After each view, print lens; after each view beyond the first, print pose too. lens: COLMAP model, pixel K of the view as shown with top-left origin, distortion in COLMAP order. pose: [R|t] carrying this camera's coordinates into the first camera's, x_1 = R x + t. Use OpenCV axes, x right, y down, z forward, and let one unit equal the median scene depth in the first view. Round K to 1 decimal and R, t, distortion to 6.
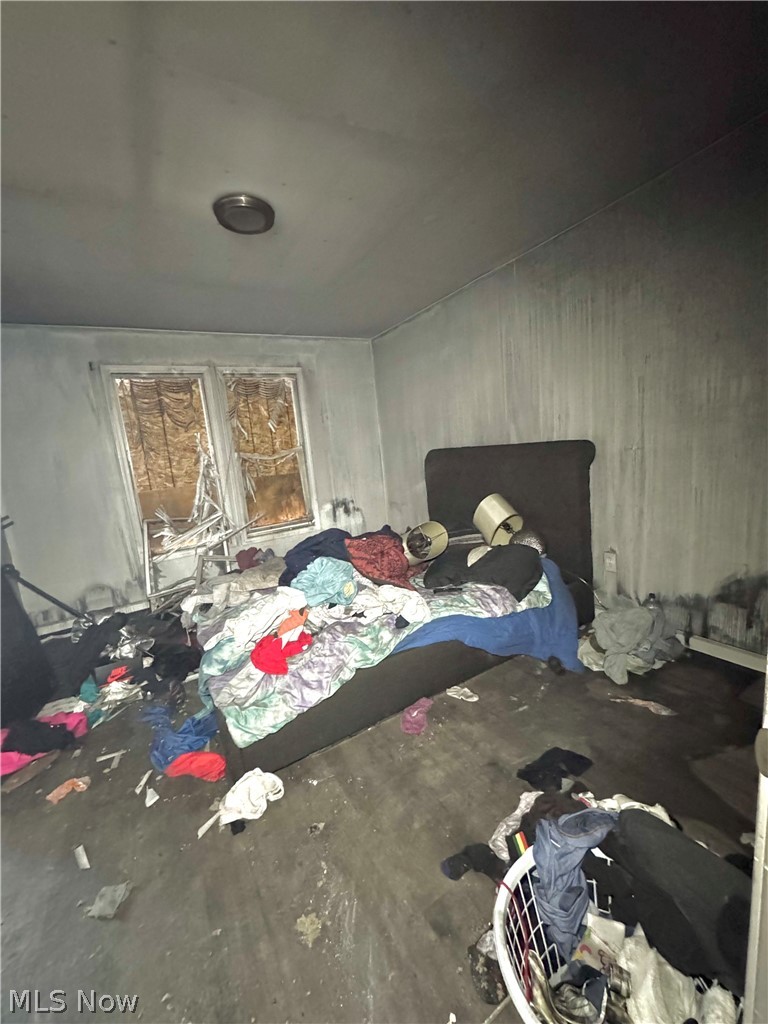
lens RADIAL K [[408.6, 0, 383.8], [0, 408.6, 514.7], [0, 0, 1]] dist [-0.001669, -0.000090]
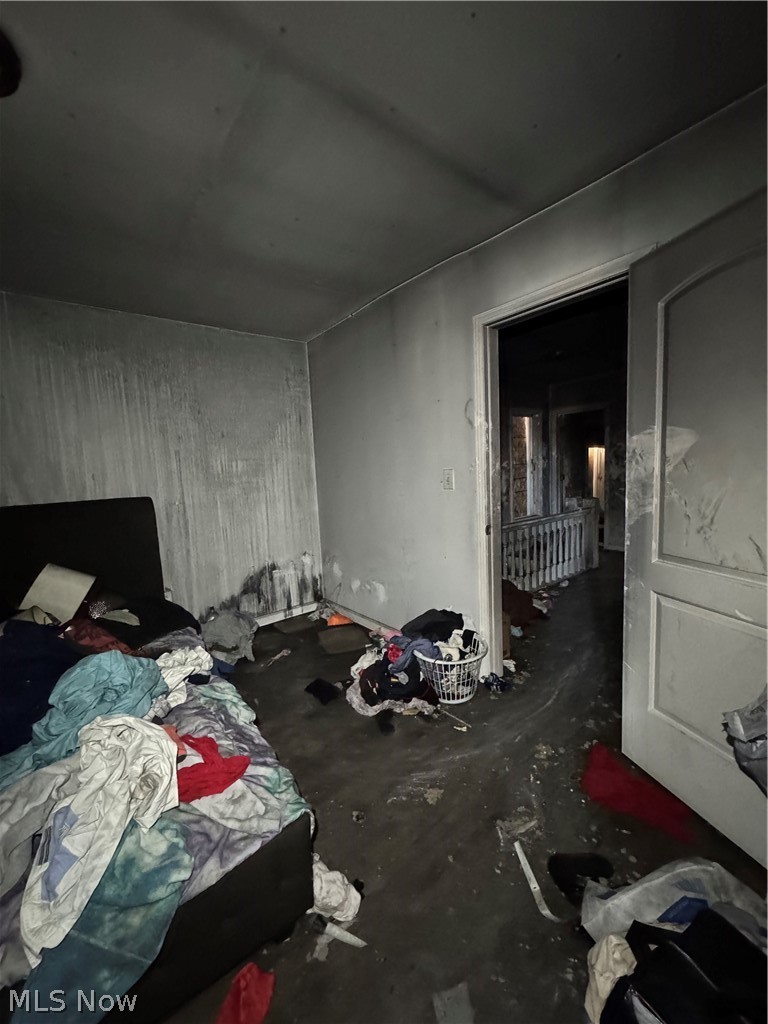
lens RADIAL K [[408.6, 0, 383.4], [0, 408.6, 510.6], [0, 0, 1]] dist [-0.001669, -0.000090]
pose [[-0.136592, -0.003843, 0.990620, -0.891113], [0.219659, 0.974982, 0.034070, -0.046853], [-0.965967, 0.222253, -0.132330, 0.625905]]
